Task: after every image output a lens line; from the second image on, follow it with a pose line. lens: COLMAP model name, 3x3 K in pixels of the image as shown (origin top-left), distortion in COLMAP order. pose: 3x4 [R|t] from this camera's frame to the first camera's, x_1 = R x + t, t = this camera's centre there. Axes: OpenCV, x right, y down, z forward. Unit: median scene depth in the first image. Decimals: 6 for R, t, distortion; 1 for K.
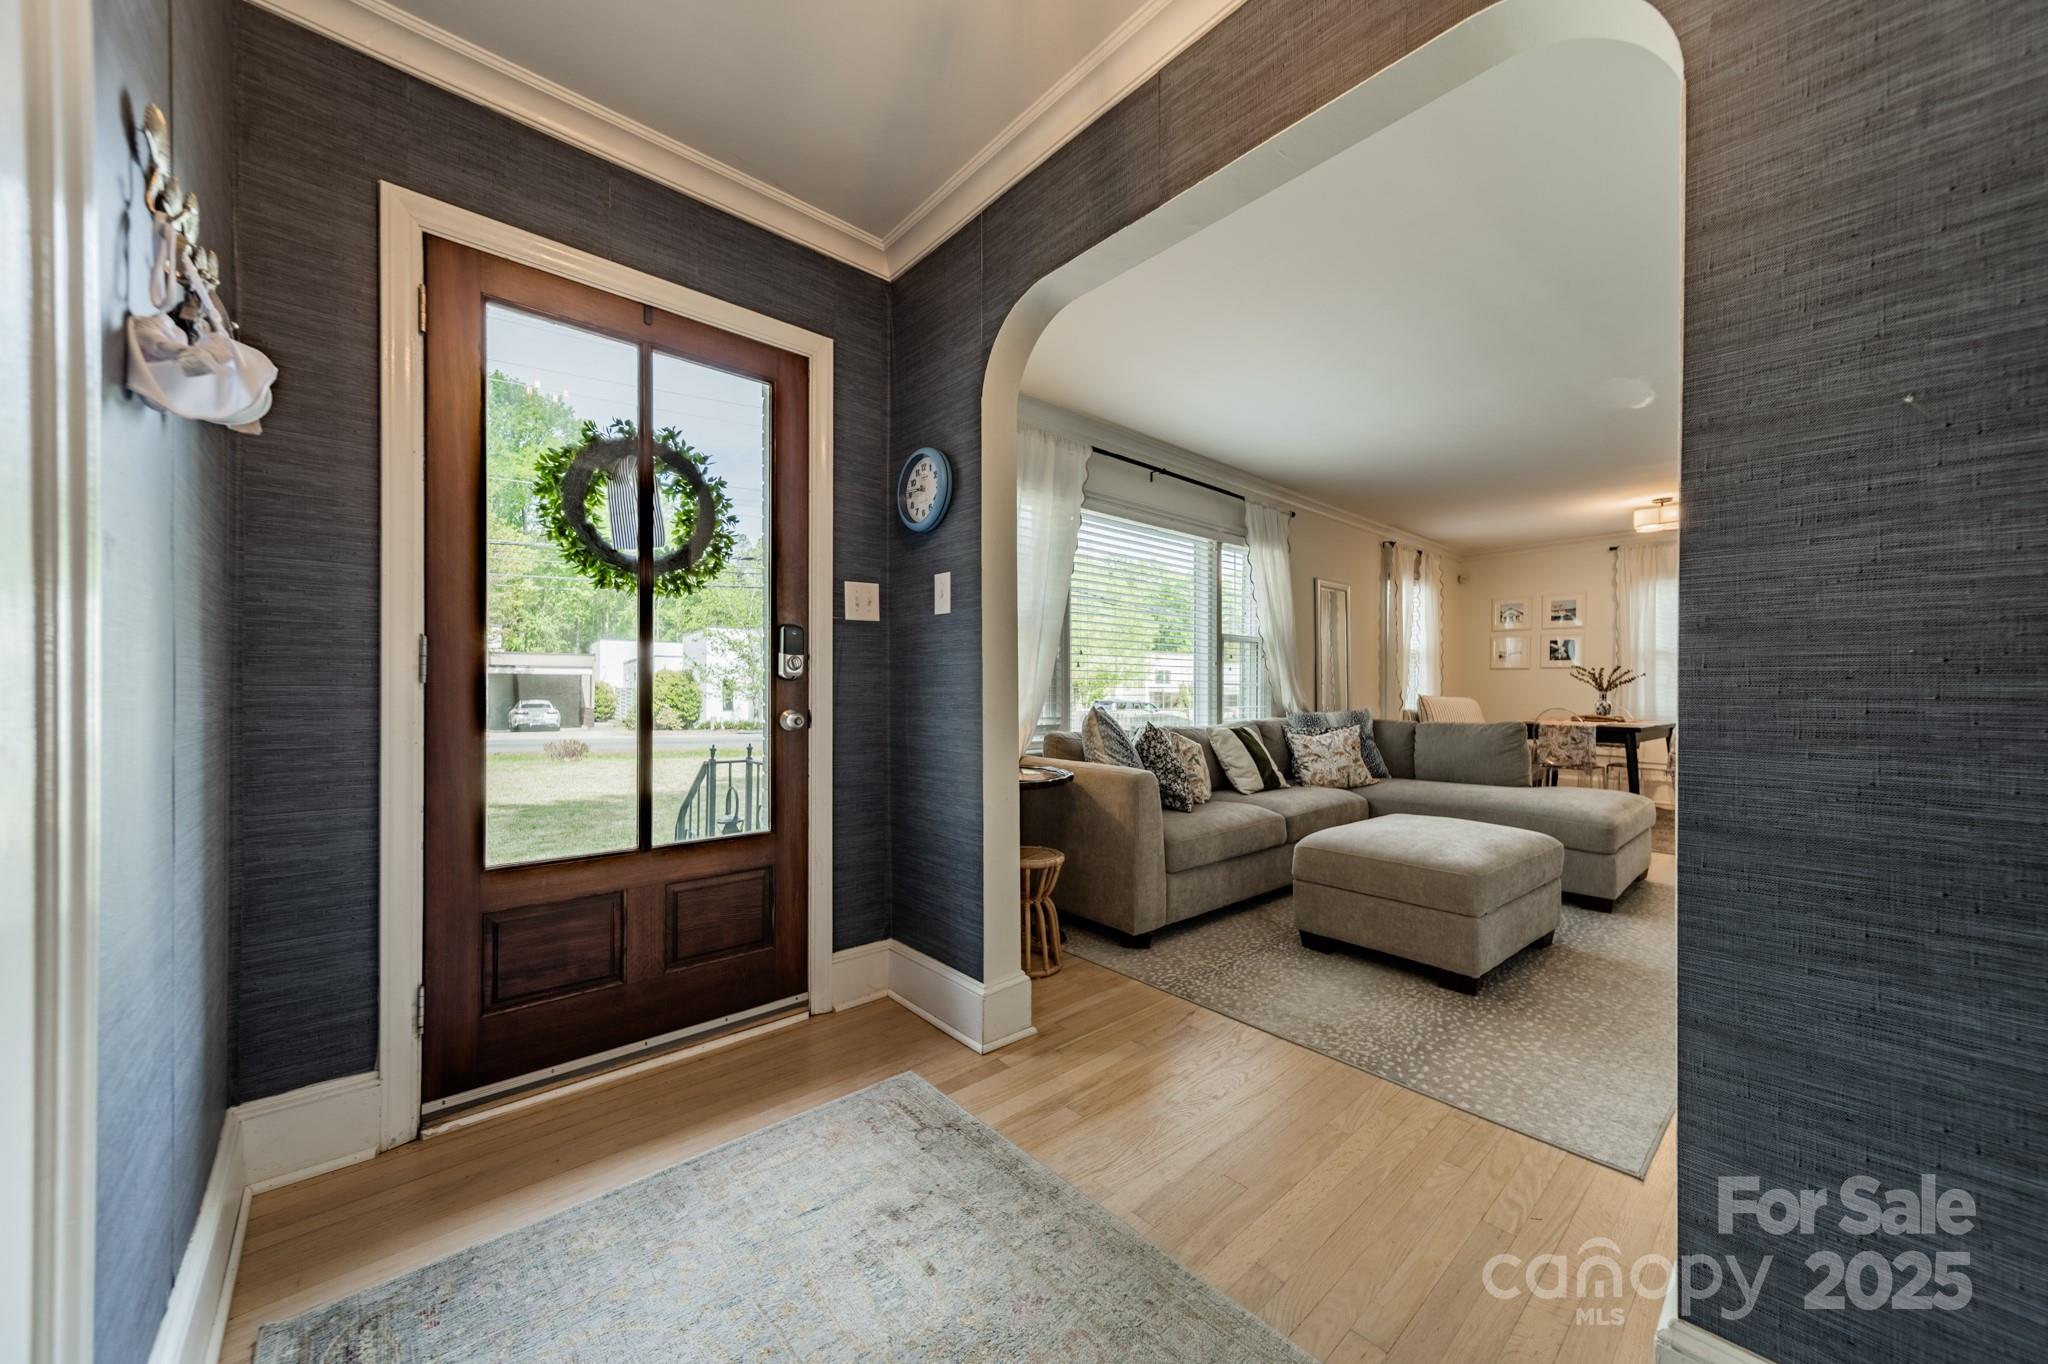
lens RADIAL K [[733.6, 0, 1026.4], [0, 733.6, 683.7], [0, 0, 1]] dist [0.010244, -0.000001]
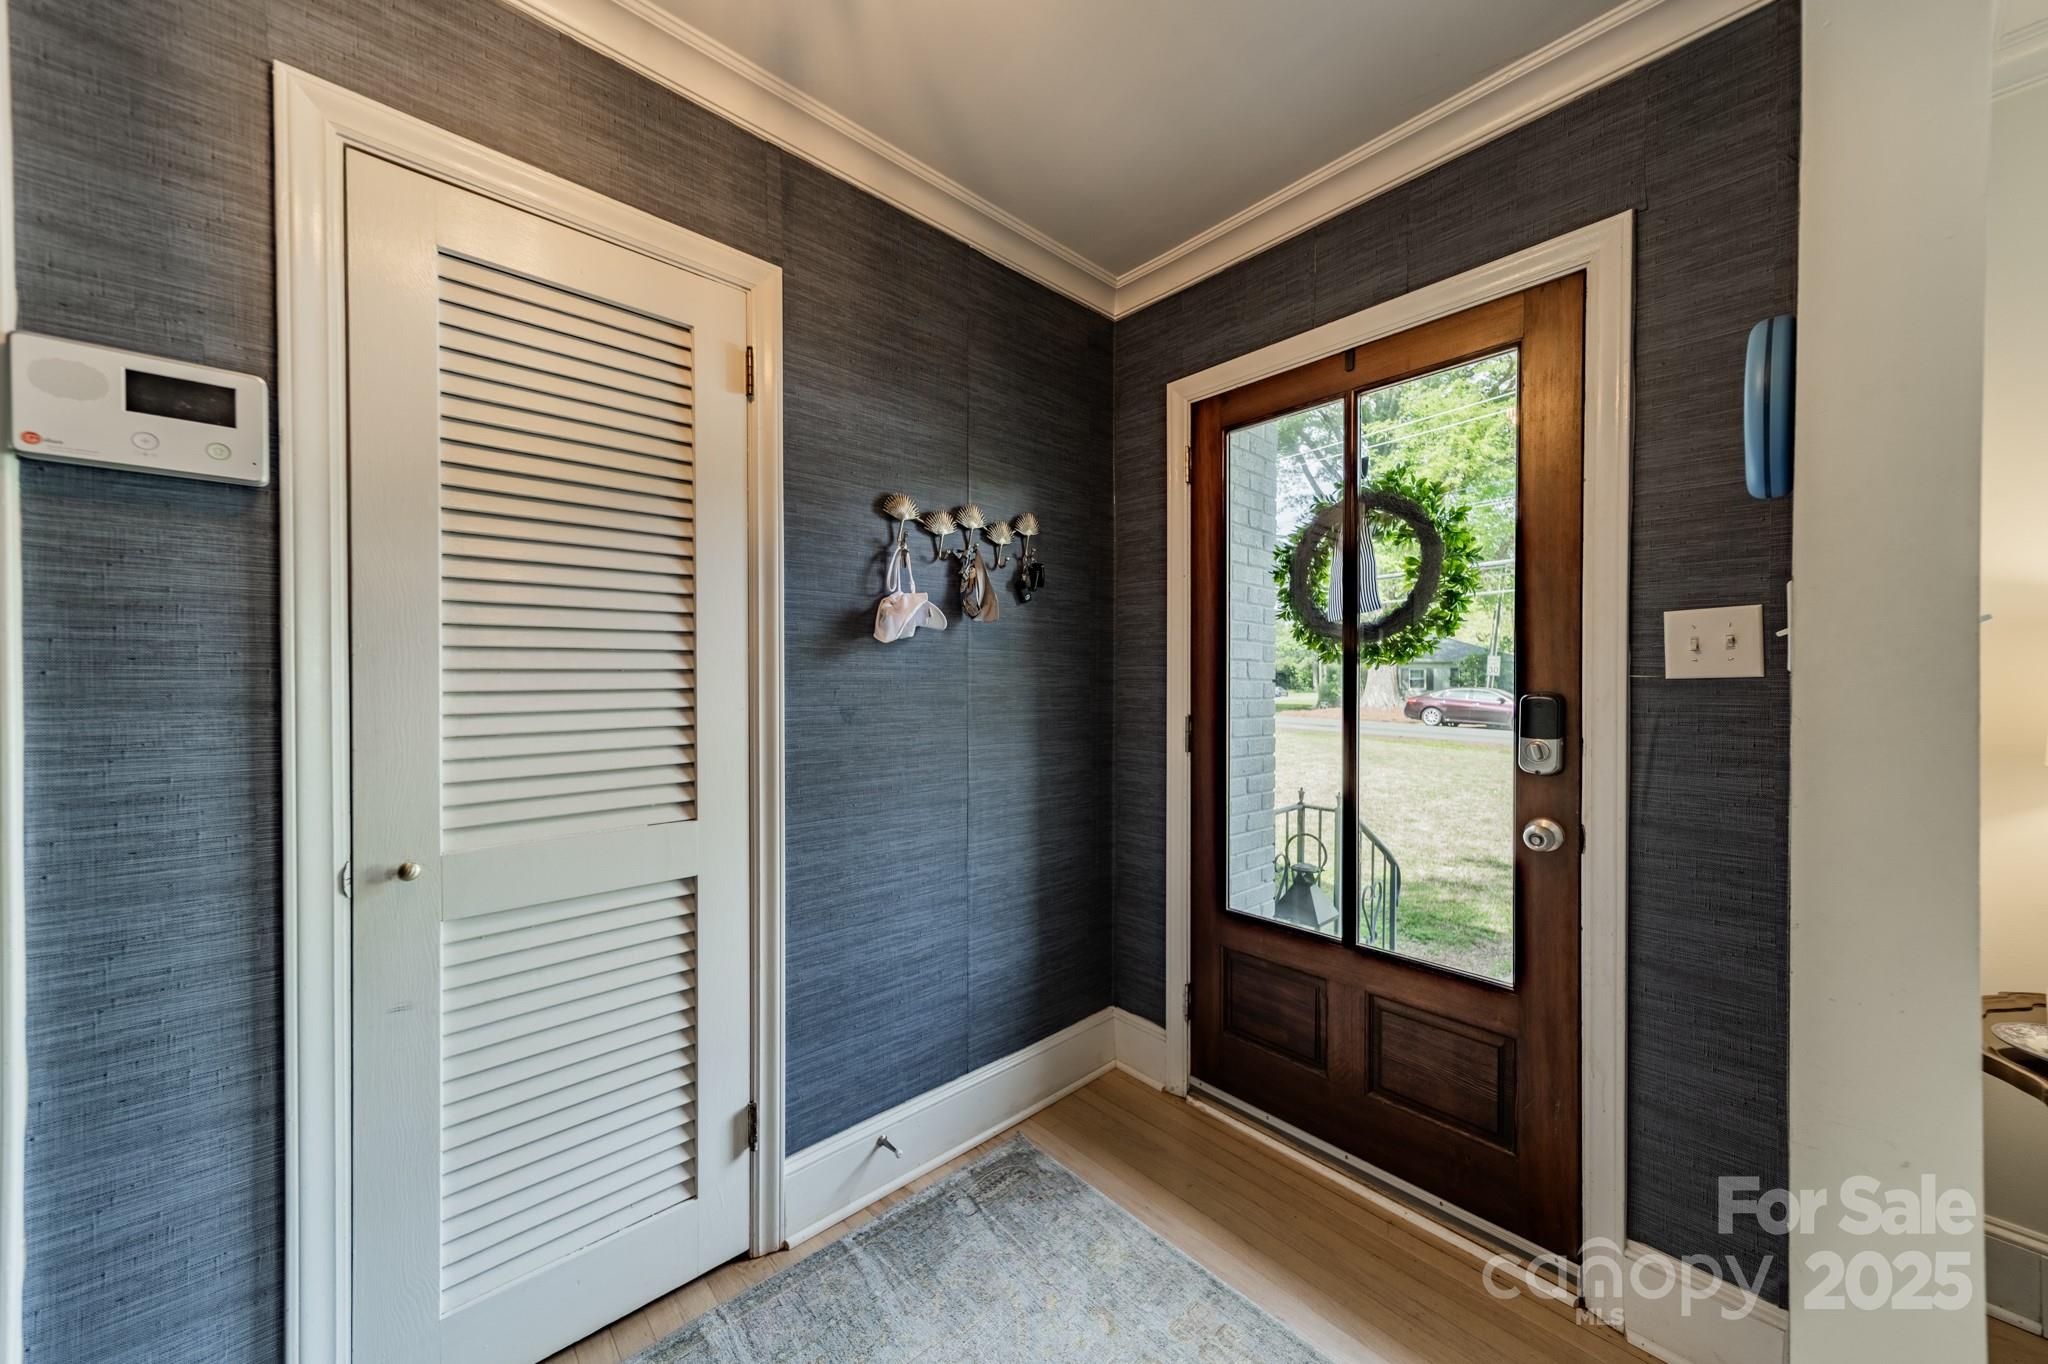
lens RADIAL K [[717.8, 0, 1023.6], [0, 717.8, 687.3], [0, 0, 1]] dist [0.009215, -0.000186]
pose [[0.010391, 0.003169, -0.999941, 0.171576], [0.007106, 0.999969, 0.003243, -0.046565], [0.999921, -0.007140, 0.010368, 0.268569]]
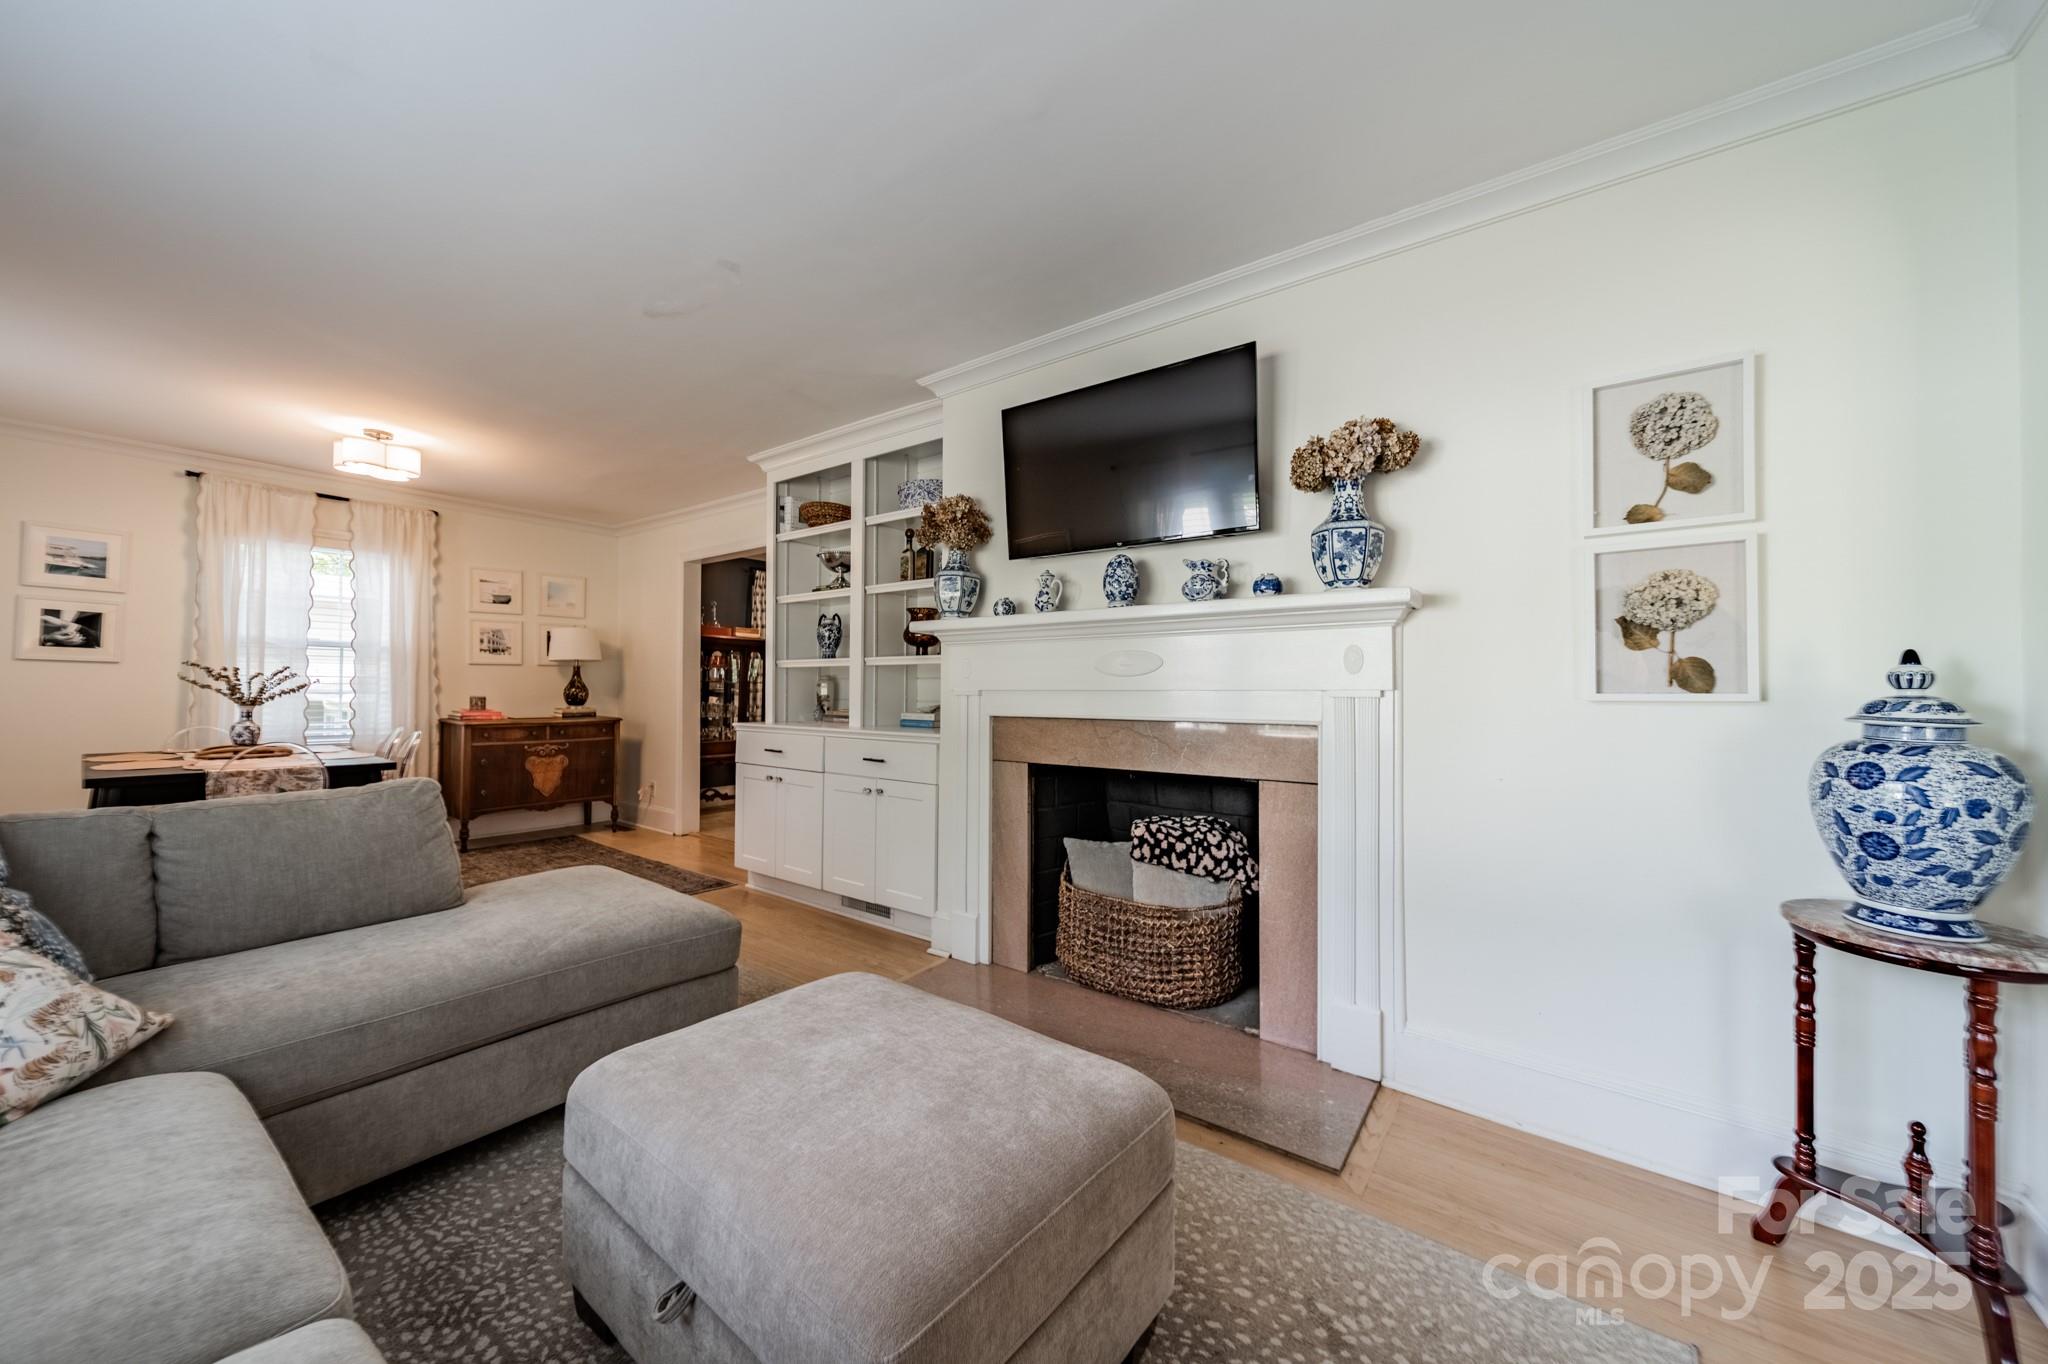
lens RADIAL K [[733.6, 0, 1026.4], [0, 733.6, 683.7], [0, 0, 1]] dist [0.010244, -0.000001]
pose [[-0.206976, 0.005358, 0.978331, 0.061049], [-0.016242, 0.999828, -0.008912, -0.018598], [-0.978211, -0.017735, -0.206853, 0.689529]]
